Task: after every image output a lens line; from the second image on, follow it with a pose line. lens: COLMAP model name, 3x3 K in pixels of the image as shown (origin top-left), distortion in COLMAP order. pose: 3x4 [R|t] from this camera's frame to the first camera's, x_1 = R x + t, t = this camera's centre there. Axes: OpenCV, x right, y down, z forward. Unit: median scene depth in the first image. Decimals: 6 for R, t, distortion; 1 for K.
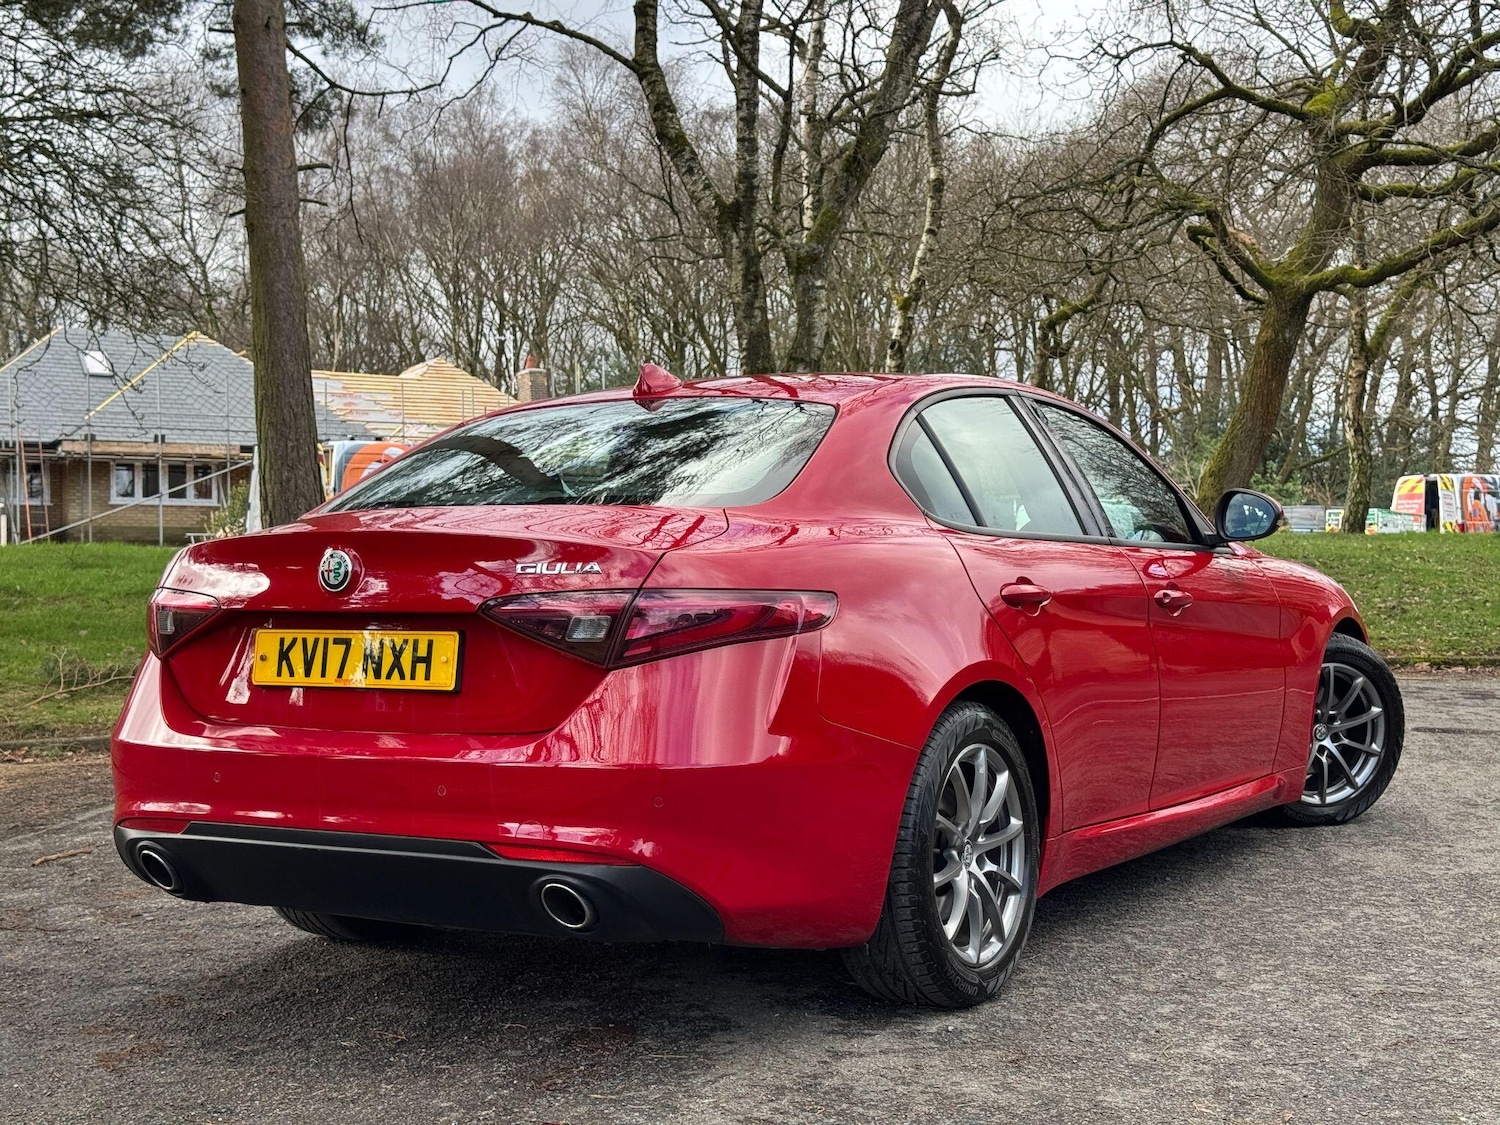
lens RADIAL K [[2117.9, 0, 750.0], [0, 2117.9, 562.5], [0, 0, 1]] dist [0.145880, -0.077022]
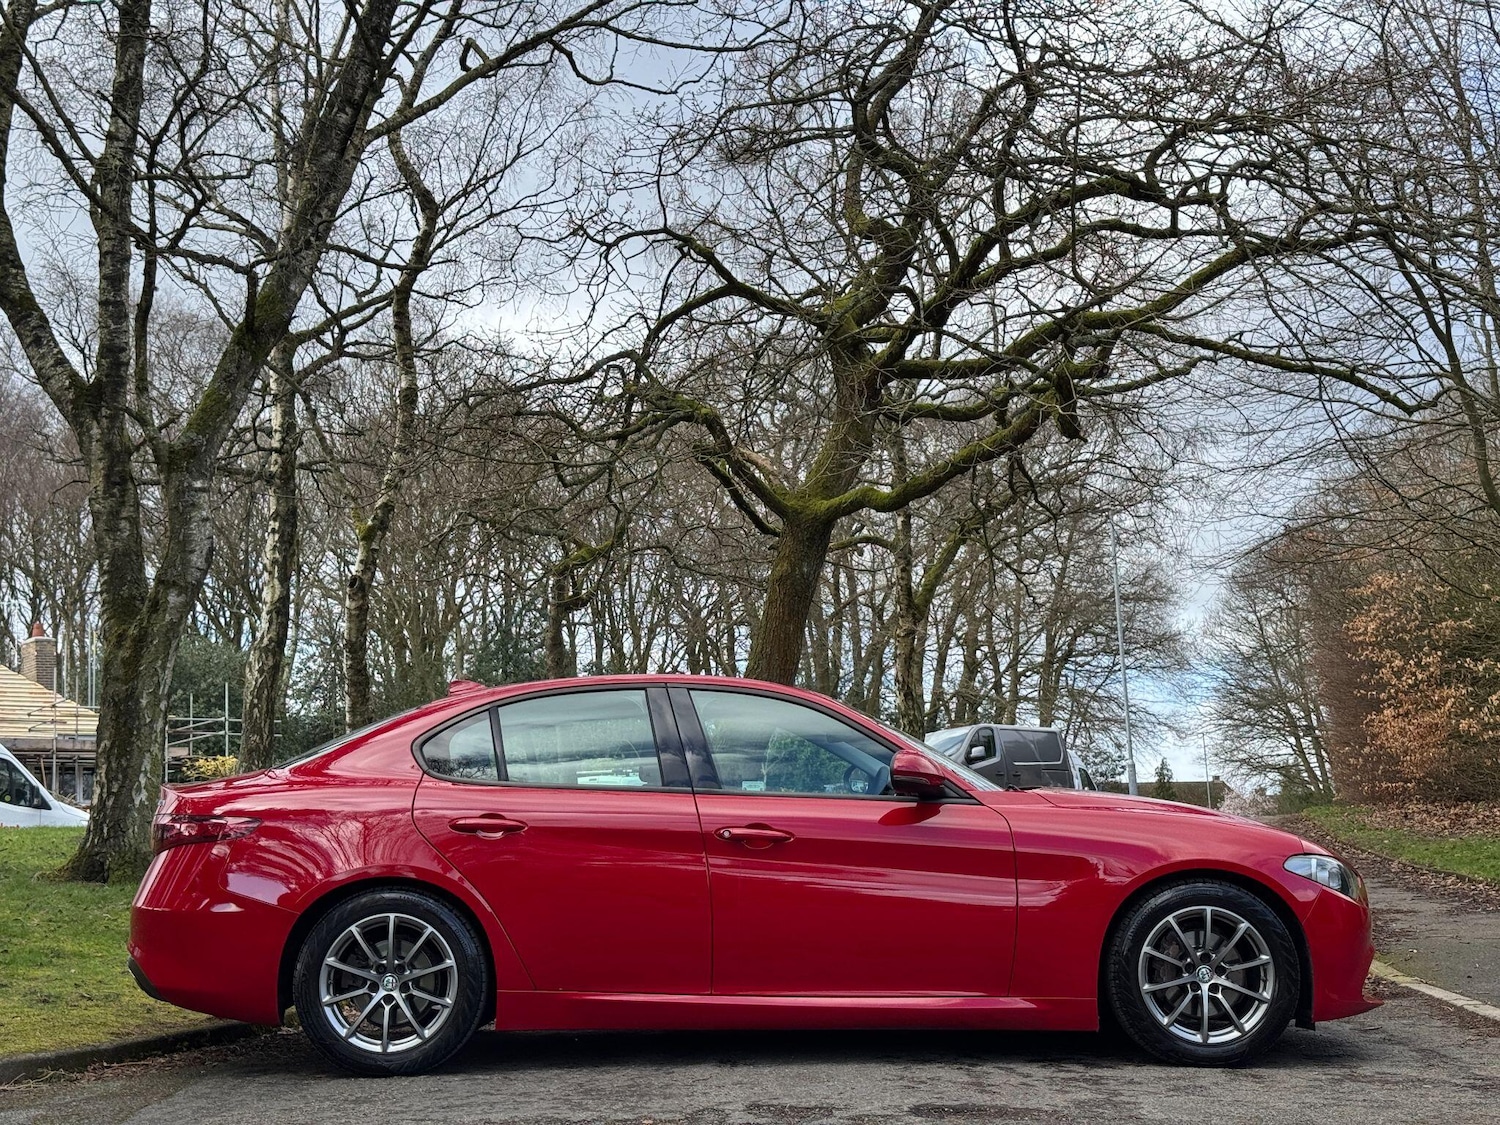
lens RADIAL K [[2068.6, 0, 750.4], [0, 2068.6, 567.0], [0, 0, 1]] dist [0.146478, -0.100720]
pose [[0.982887, 0.011189, 0.183871, 0.086615], [0.013115, 0.991370, -0.130433, -0.001398], [-0.183744, 0.130612, 0.974258, 0.226879]]
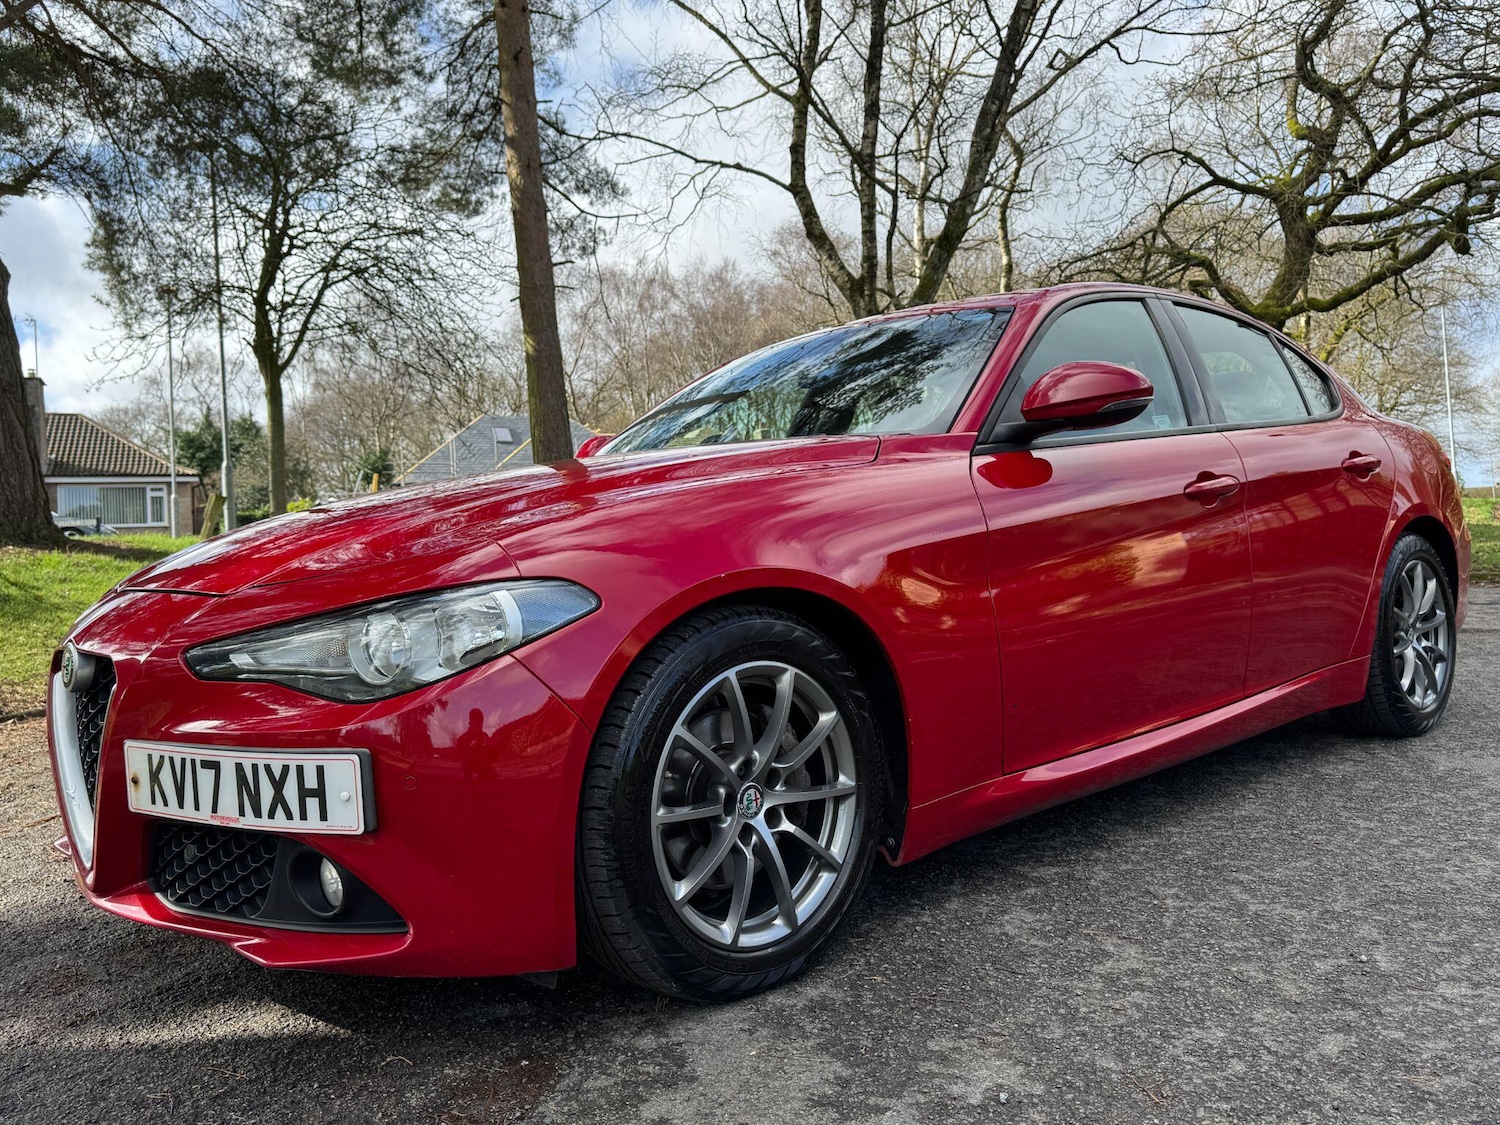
lens RADIAL K [[1234.4, 0, 743.9], [0, 1234.4, 571.3], [0, 0, 1]] dist [0.079932, -0.134186]
pose [[0.990713, -0.031384, -0.132295, 0.018433], [0.033808, 0.999298, 0.016114, 0.012644], [0.131697, -0.020437, 0.991079, 0.160288]]
